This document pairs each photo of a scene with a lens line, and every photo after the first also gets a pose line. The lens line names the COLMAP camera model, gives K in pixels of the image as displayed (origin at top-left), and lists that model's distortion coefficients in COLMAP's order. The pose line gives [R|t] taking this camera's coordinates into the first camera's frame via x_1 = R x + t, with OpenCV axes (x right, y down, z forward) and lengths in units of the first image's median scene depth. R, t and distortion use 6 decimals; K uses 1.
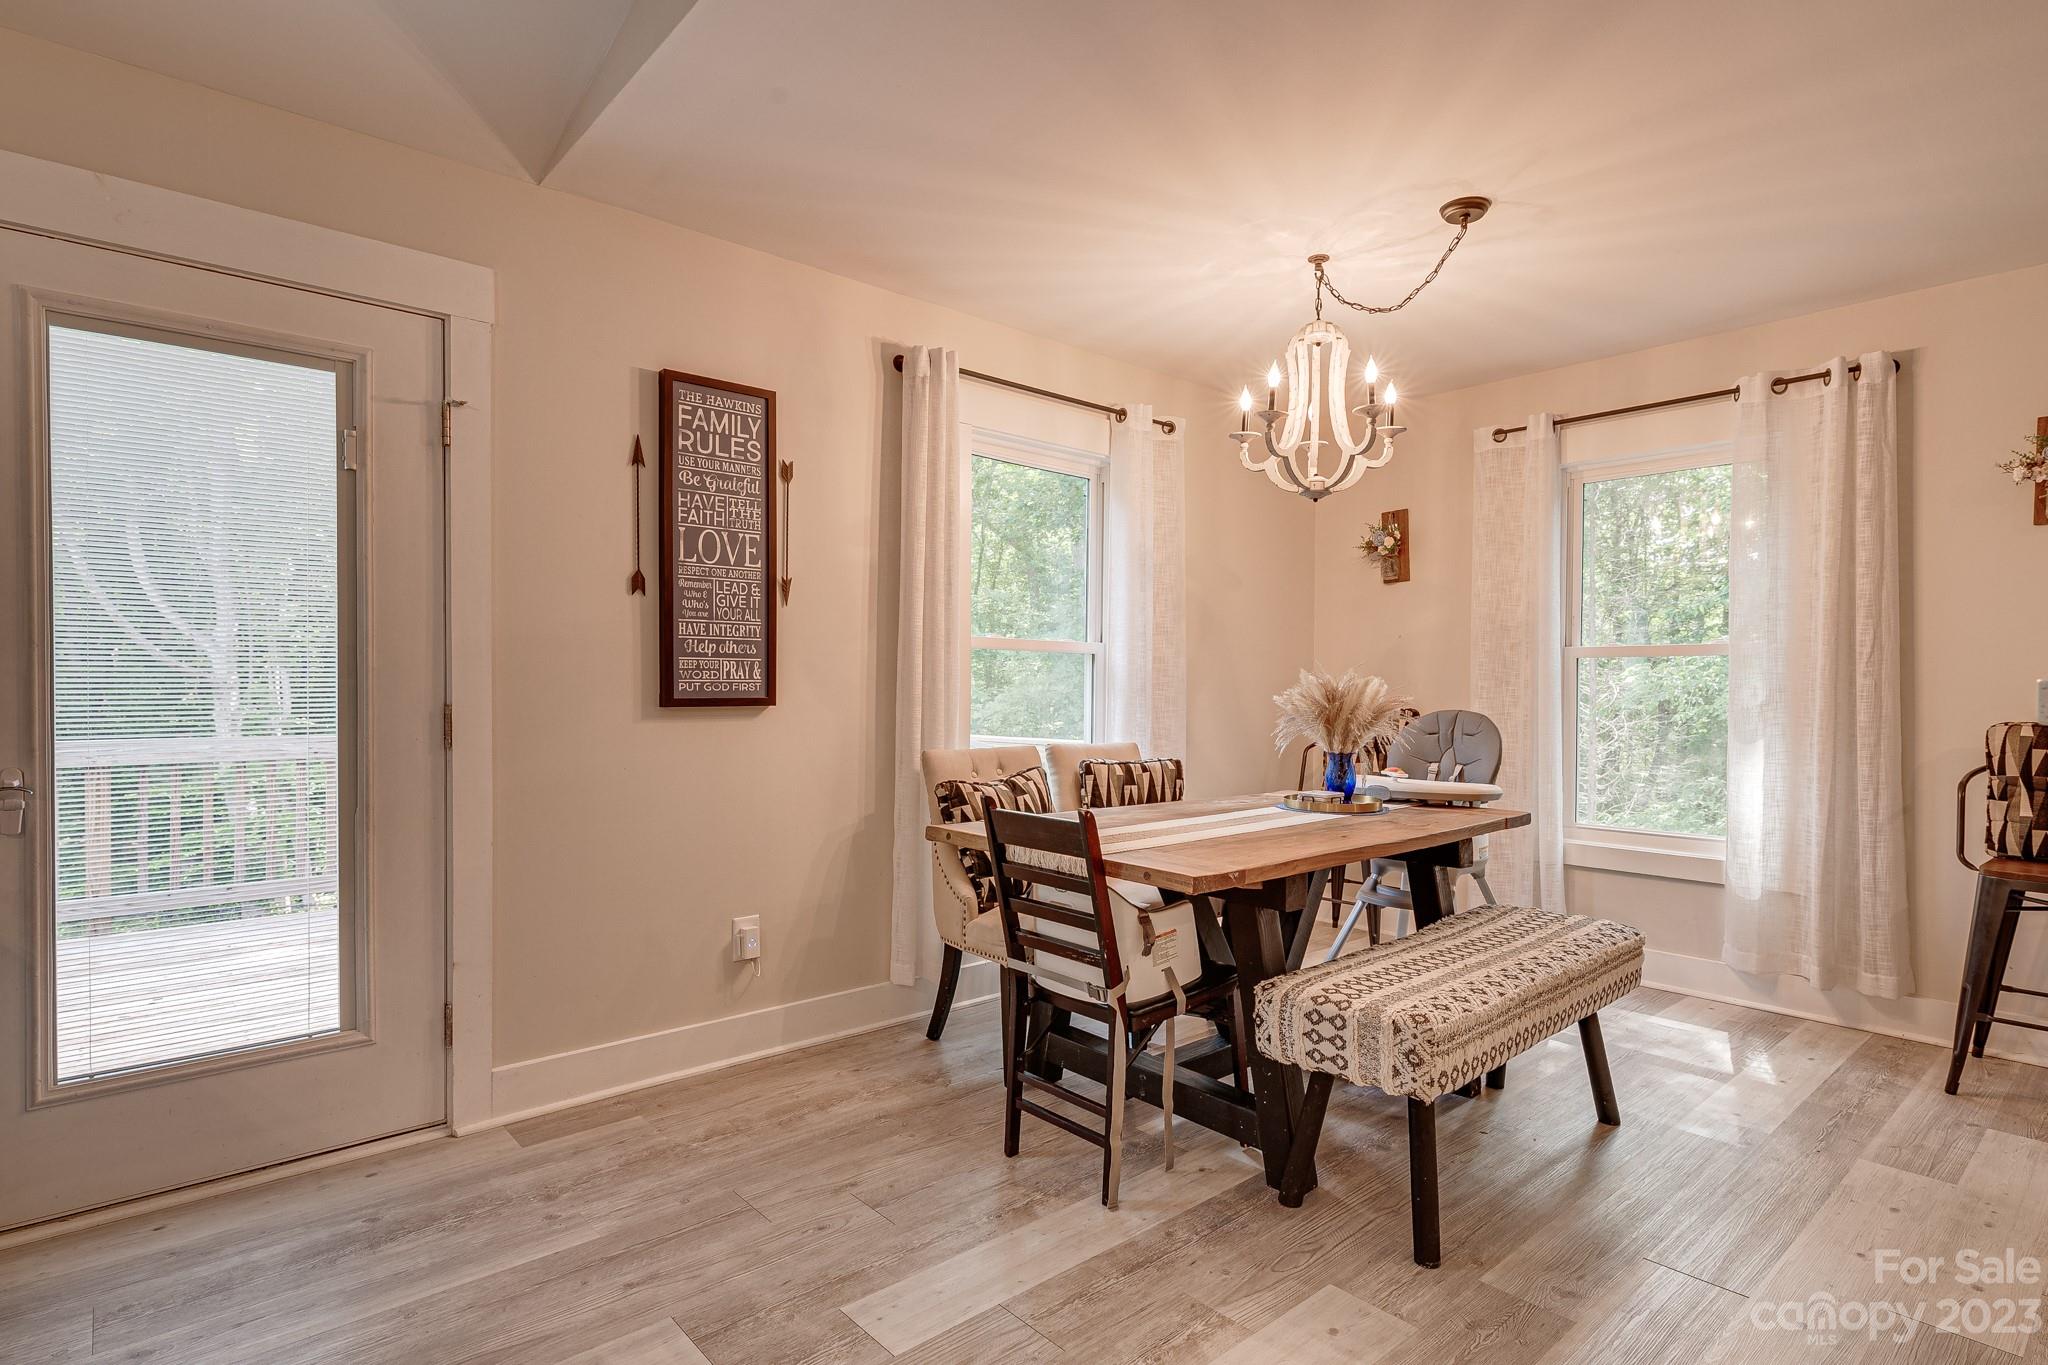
lens RADIAL K [[1042.5, 0, 1037.0], [0, 1042.5, 699.2], [0, 0, 1]] dist [0.022310, -0.013030]
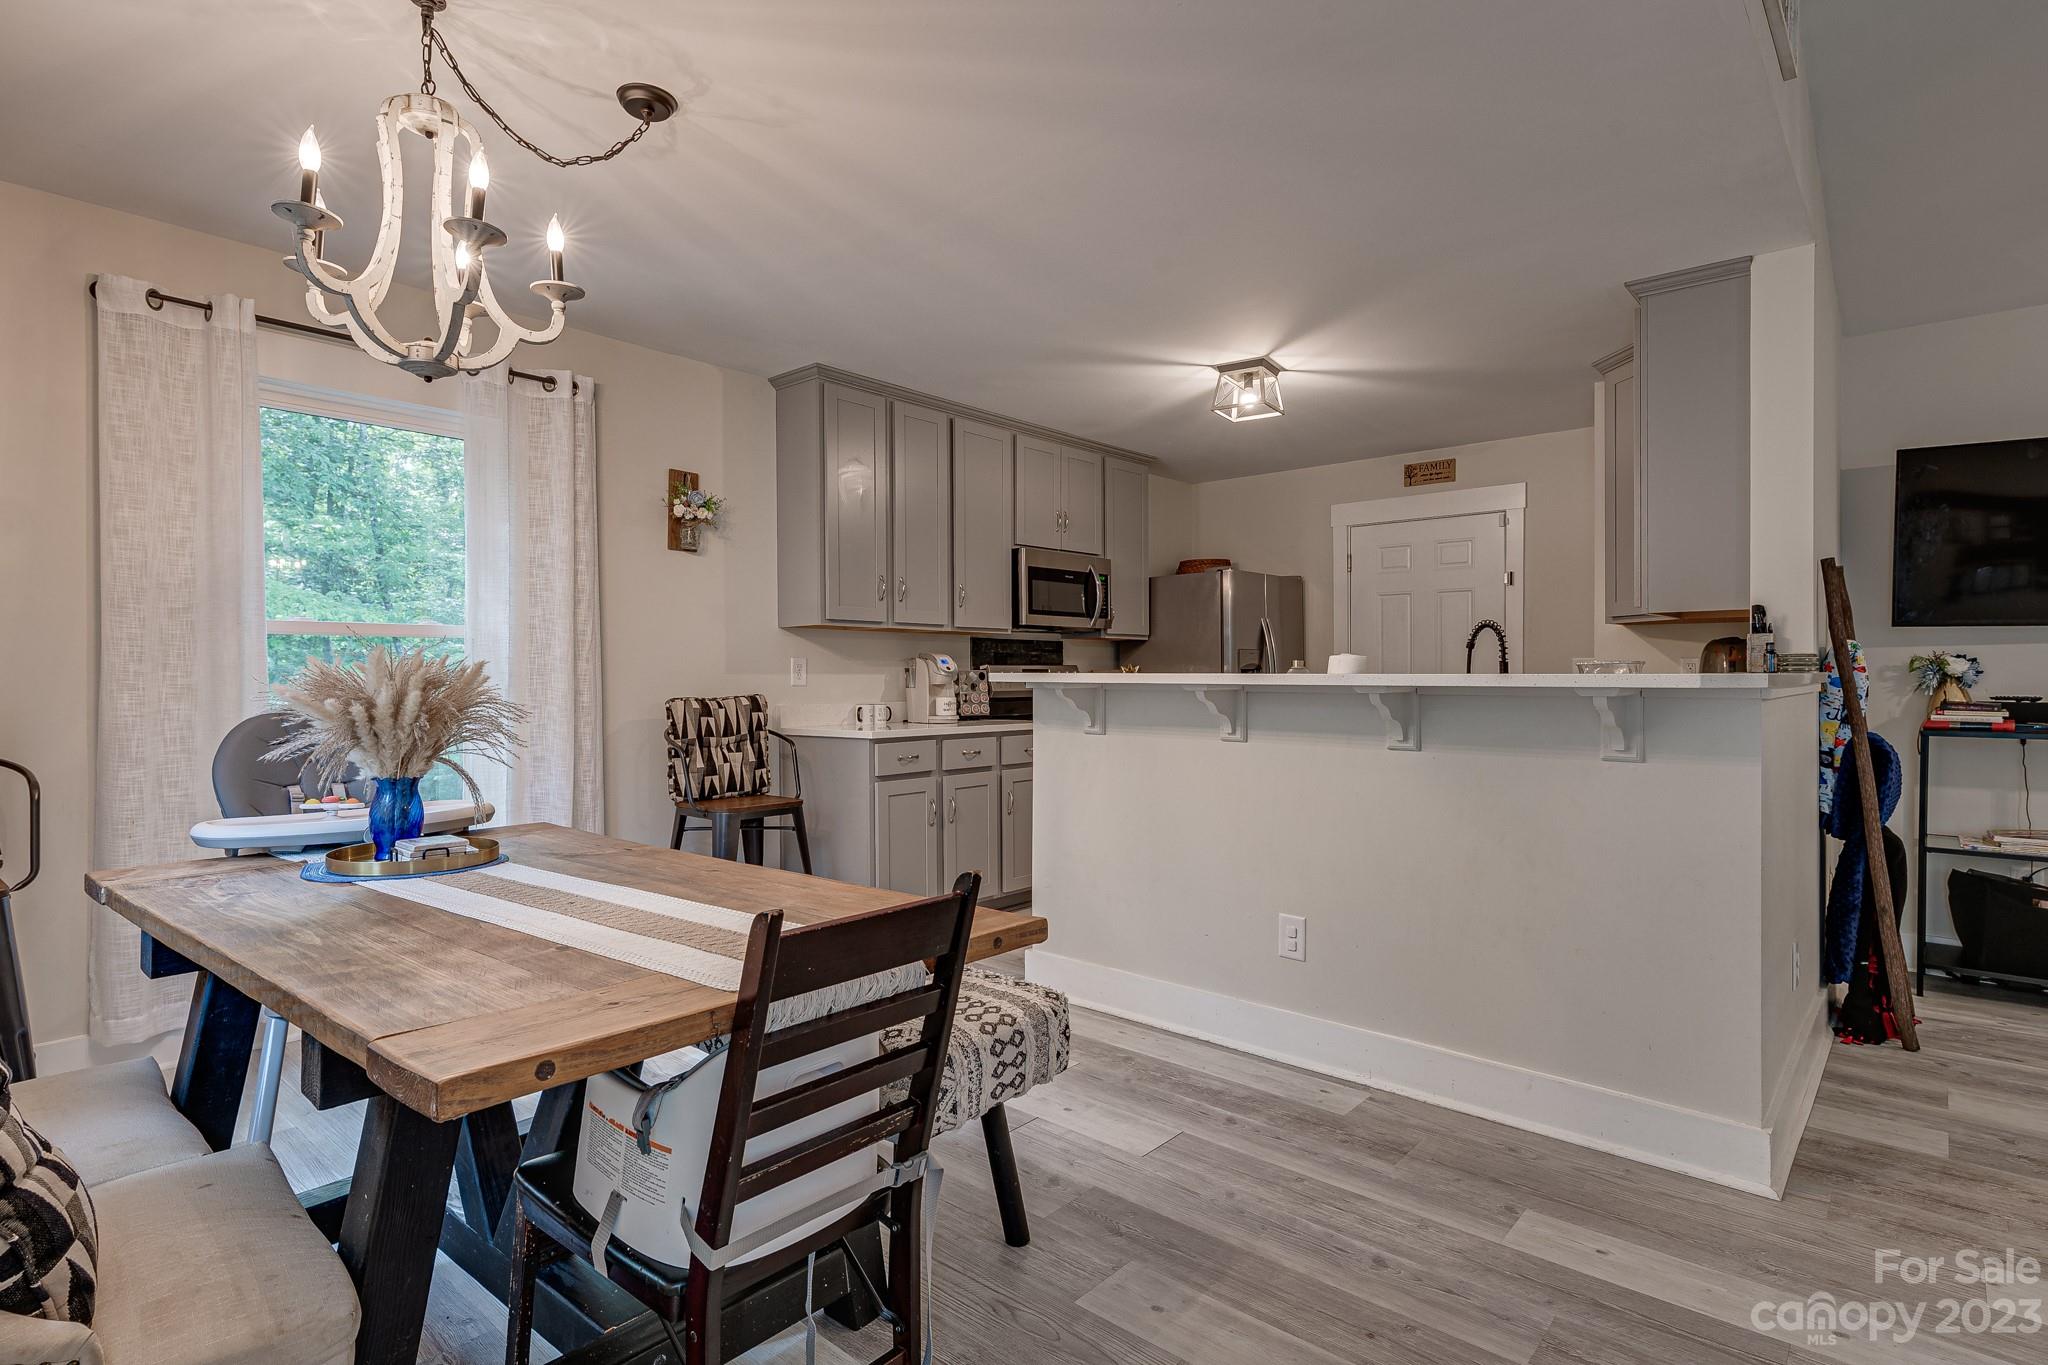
lens RADIAL K [[1028.6, 0, 1029.6], [0, 1028.6, 675.7], [0, 0, 1]] dist [0.022925, -0.012251]
pose [[-0.125972, -0.008001, 0.992002, -0.409575], [0.009689, 0.999910, 0.009295, -0.013750], [-0.991986, 0.010783, -0.125883, 0.732121]]
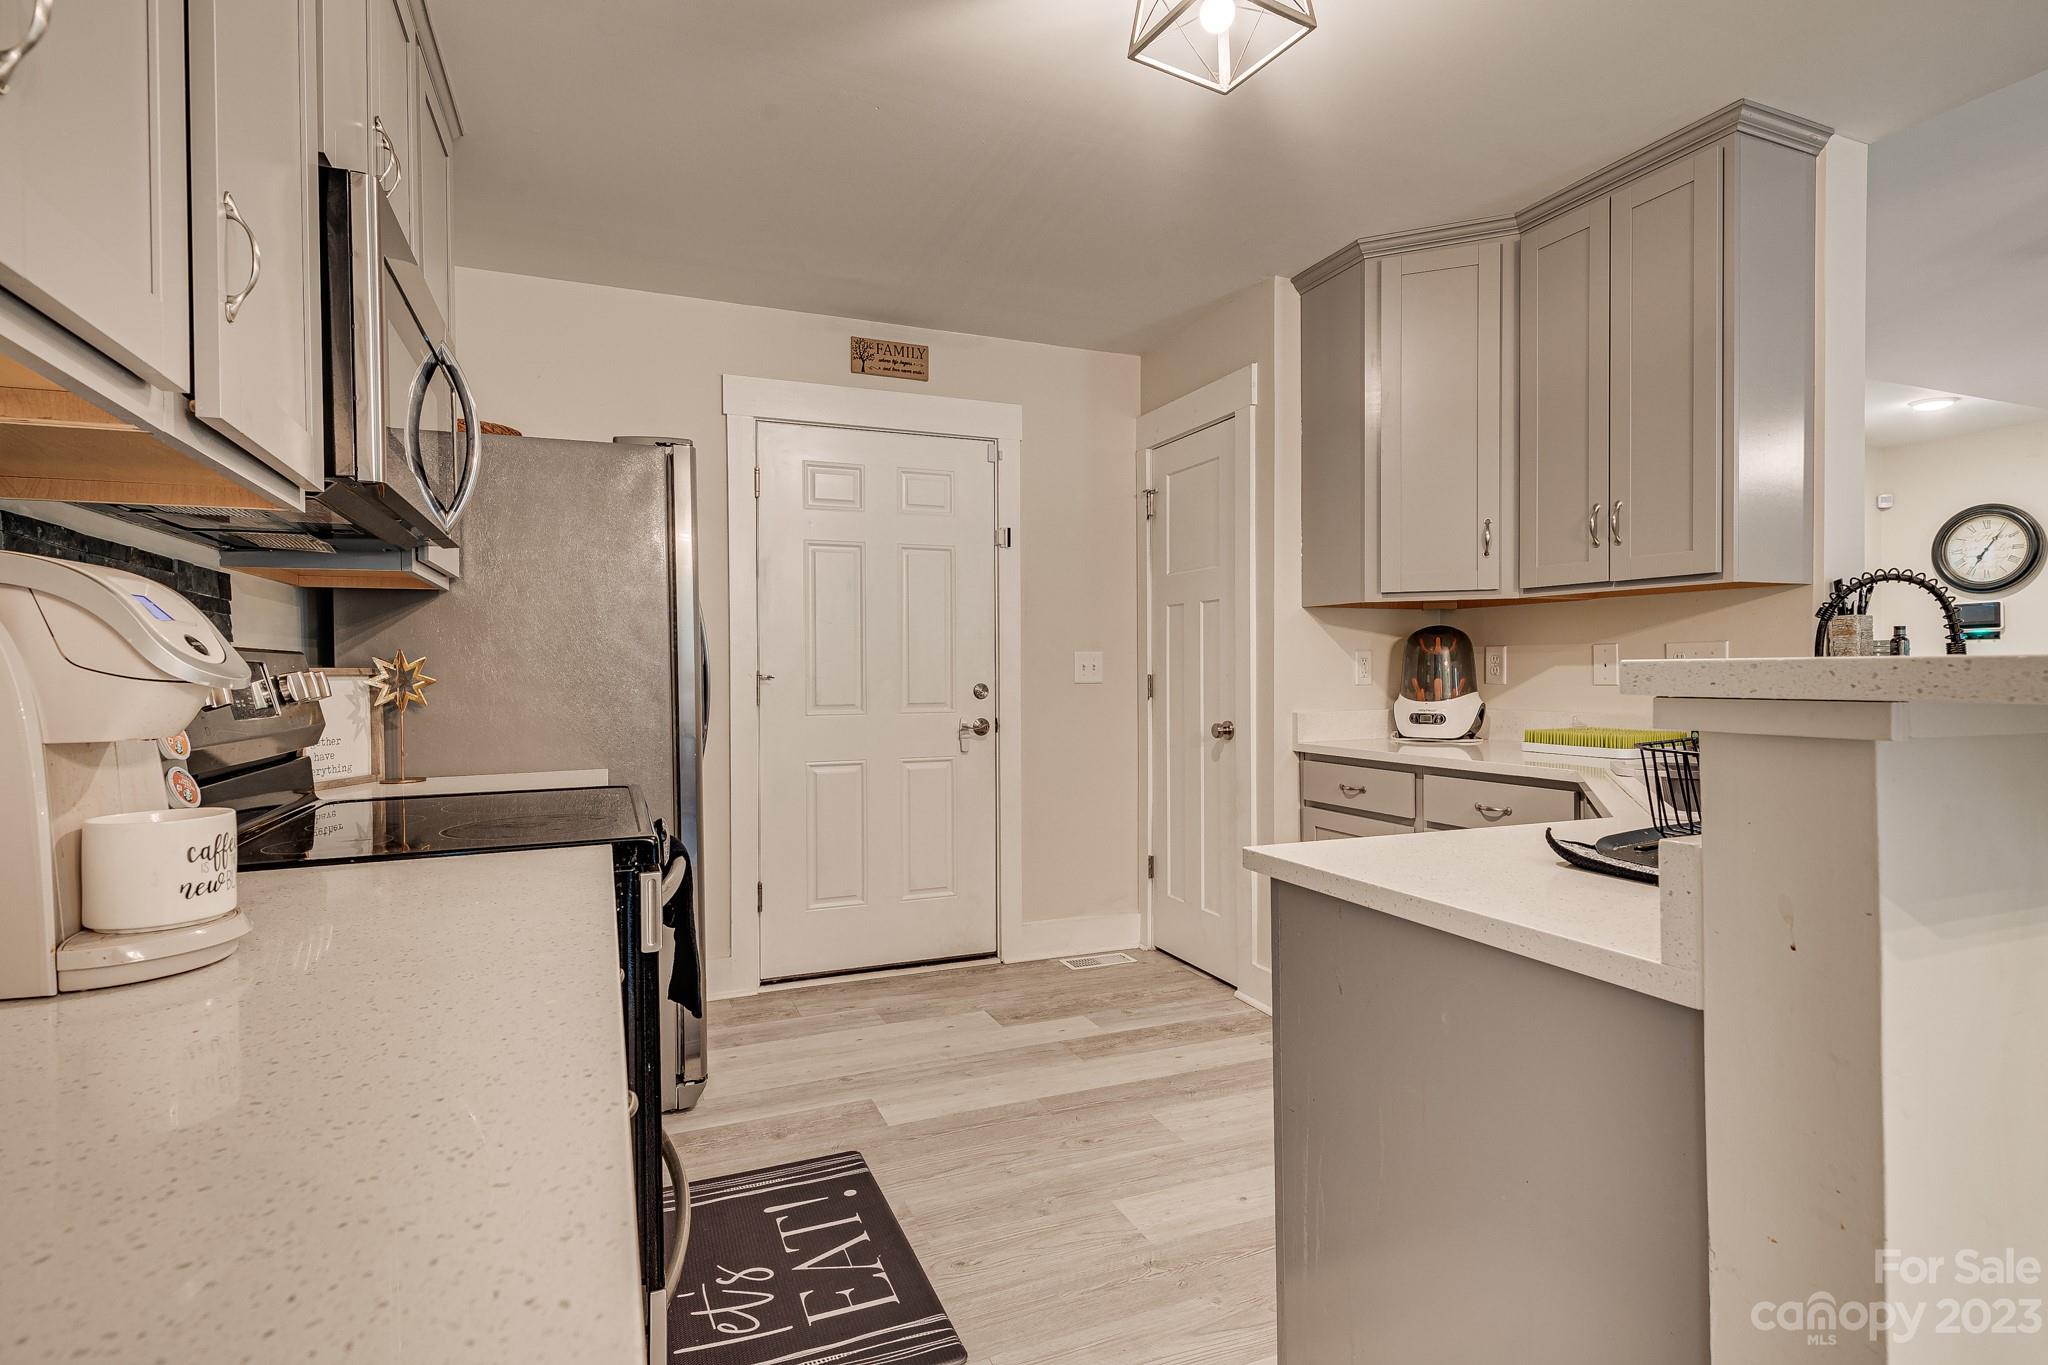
lens RADIAL K [[1014.2, 0, 1029.0], [0, 1014.2, 674.4], [0, 0, 1]] dist [0.022090, -0.011625]
pose [[-0.947245, 0.001112, 0.320507, 0.859905], [0.005396, 0.999908, 0.012479, -0.005721], [-0.320464, 0.013550, -0.947164, 0.844772]]
